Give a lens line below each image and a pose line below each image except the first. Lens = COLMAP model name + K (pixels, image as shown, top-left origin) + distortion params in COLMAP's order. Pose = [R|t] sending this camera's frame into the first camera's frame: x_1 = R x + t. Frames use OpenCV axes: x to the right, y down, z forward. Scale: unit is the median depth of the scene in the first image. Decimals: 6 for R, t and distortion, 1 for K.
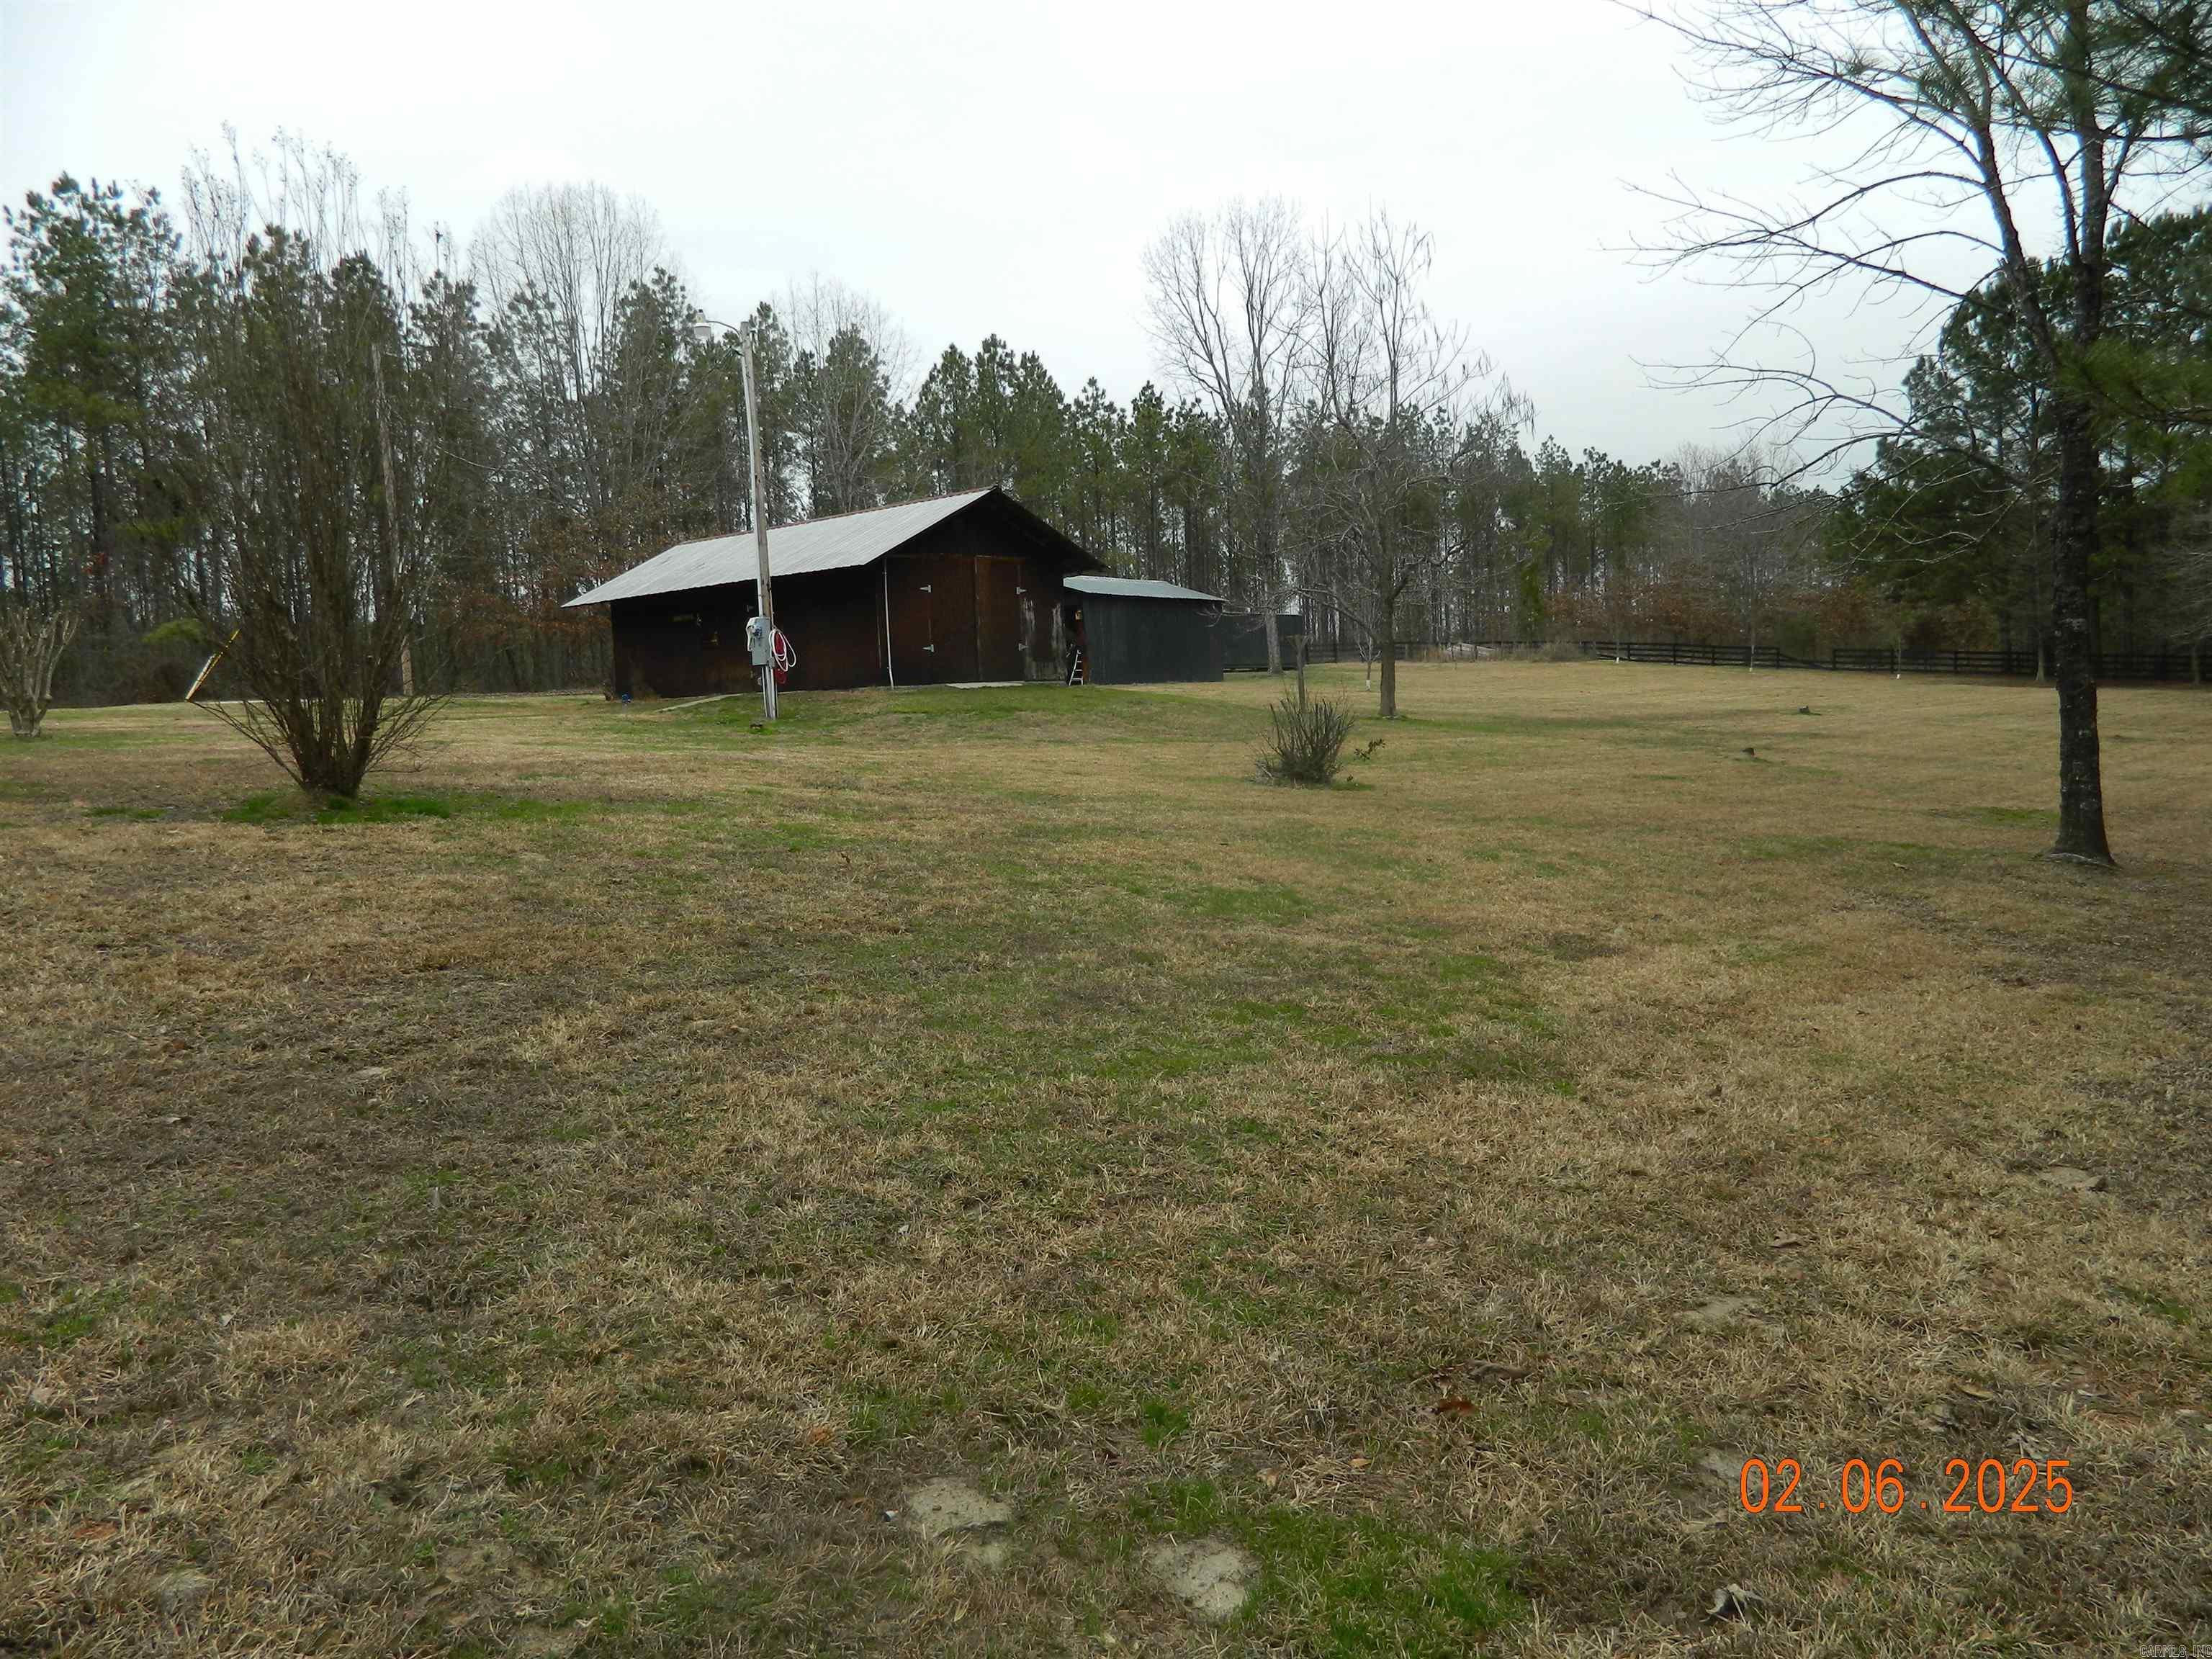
lens RADIAL K [[1640.8, 0, 1106.0], [0, 1640.8, 830.1], [0, 0, 1]] dist [0.005135, 0.000986]
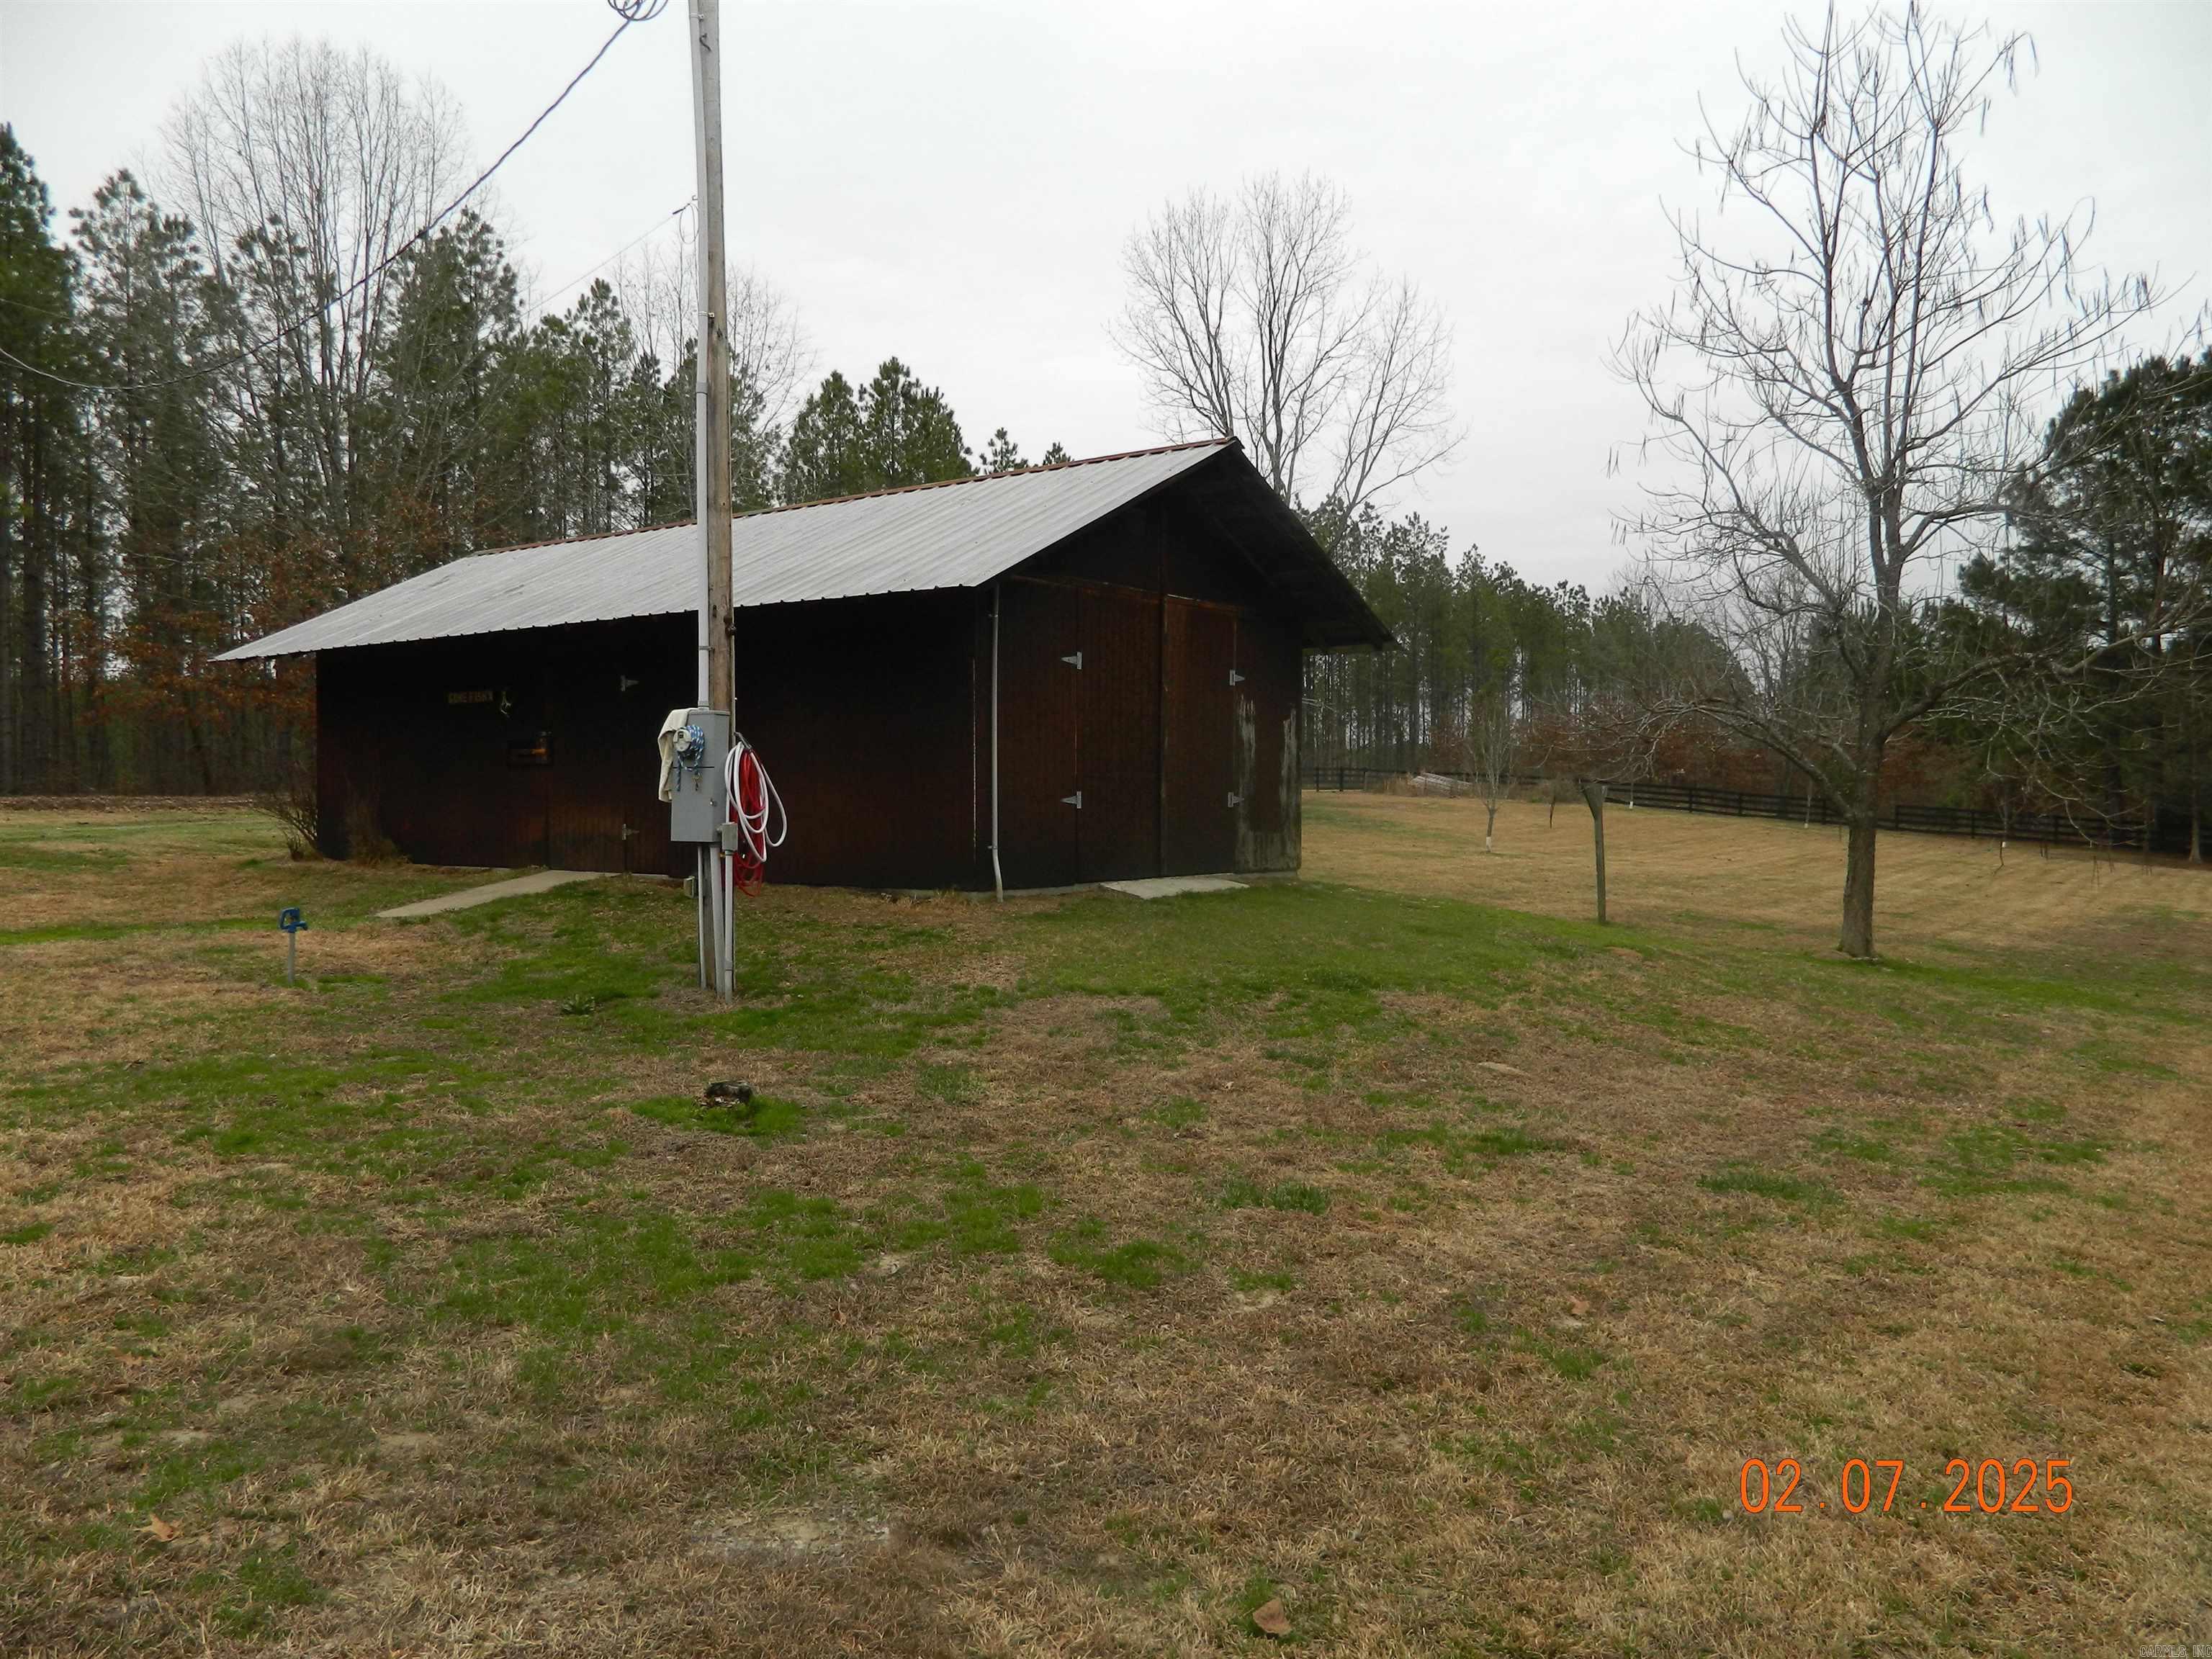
lens RADIAL K [[1640.8, 0, 1107.8], [0, 1640.8, 827.7], [0, 0, 1]] dist [0.005135, 0.000986]
pose [[0.990839, 0.045201, 0.127257, -0.066195], [-0.037121, 0.997184, -0.065168, -0.033214], [-0.129845, 0.059848, 0.989727, 0.251991]]
